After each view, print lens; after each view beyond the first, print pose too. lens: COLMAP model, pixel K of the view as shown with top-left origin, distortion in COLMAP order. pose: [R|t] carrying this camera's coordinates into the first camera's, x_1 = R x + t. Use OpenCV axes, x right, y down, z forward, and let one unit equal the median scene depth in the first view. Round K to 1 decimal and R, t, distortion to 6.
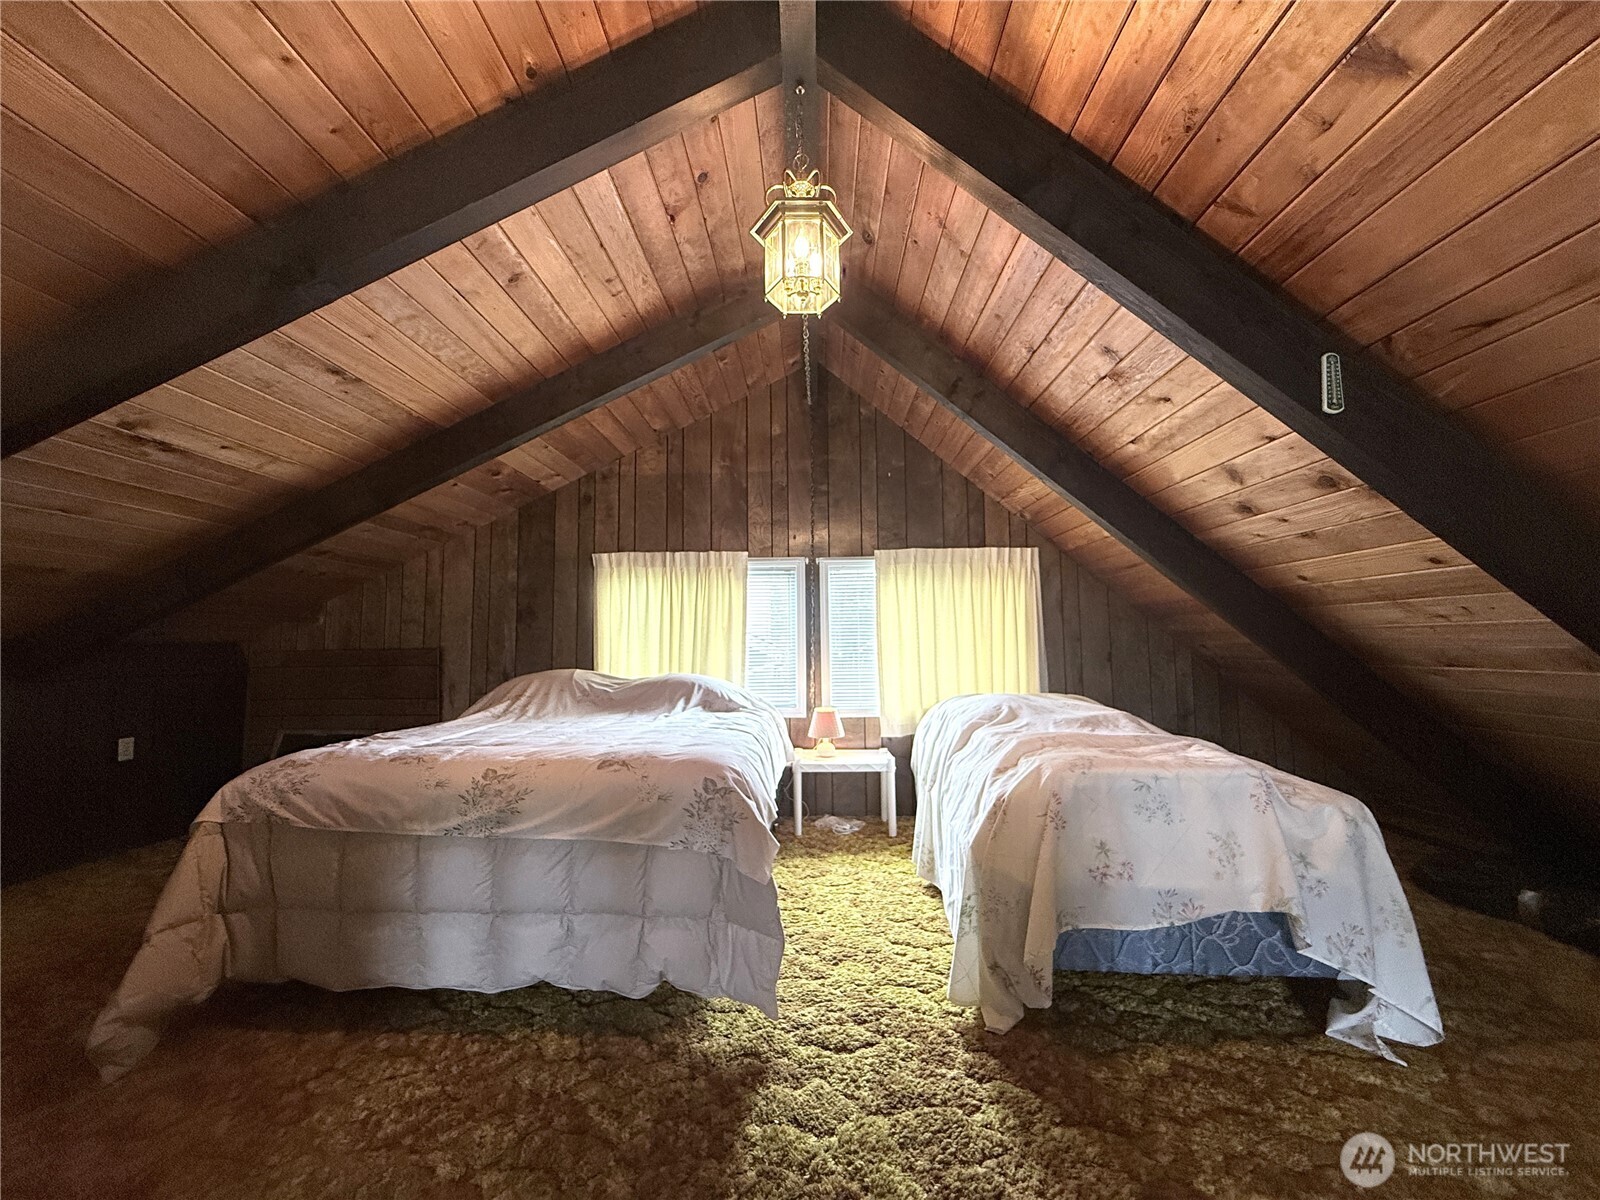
lens RADIAL K [[642.7, 0, 800.0], [0, 642.7, 600.0], [0, 0, 1]] dist [0.008642, -0.000113]
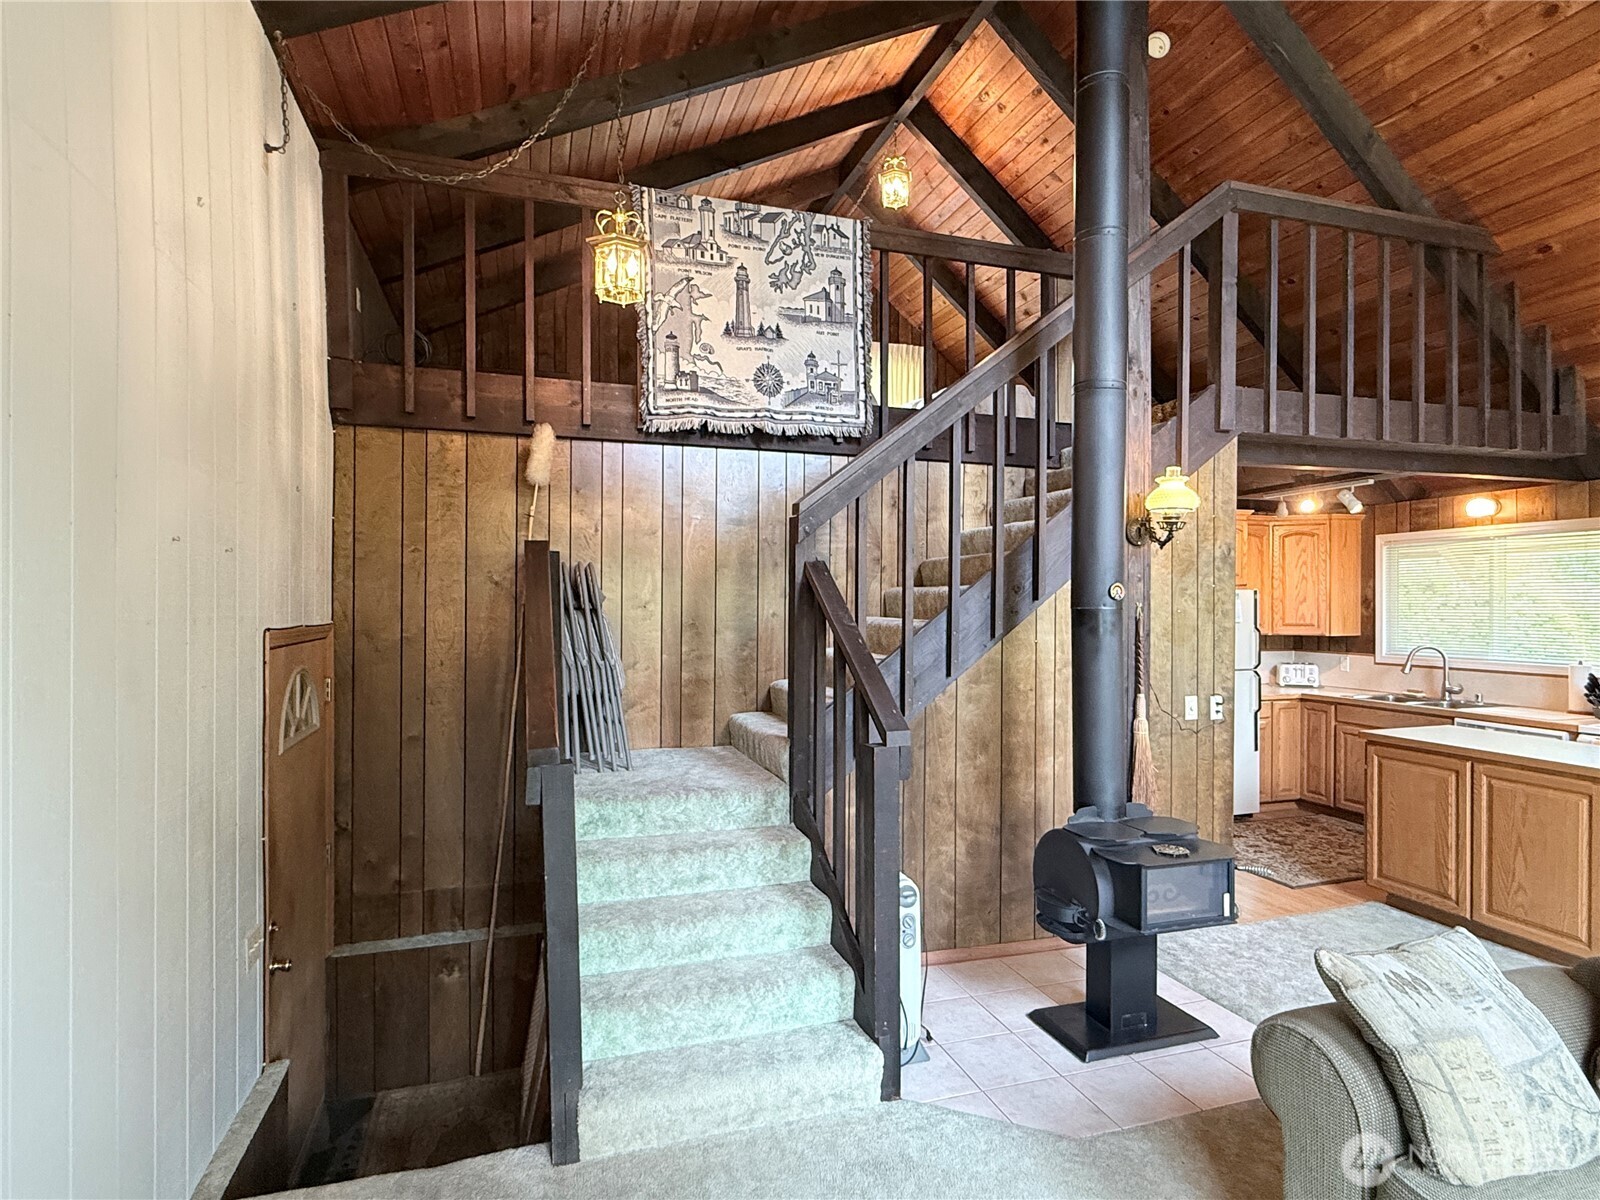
lens RADIAL K [[847.1, 0, 800.0], [0, 847.1, 600.0], [0, 0, 1]] dist [0.002013, 0.000166]
pose [[0.943628, 0.013005, 0.330751, -1.764673], [-0.036606, 0.997199, 0.065227, 1.153269], [-0.328976, -0.073657, 0.941461, -2.748118]]
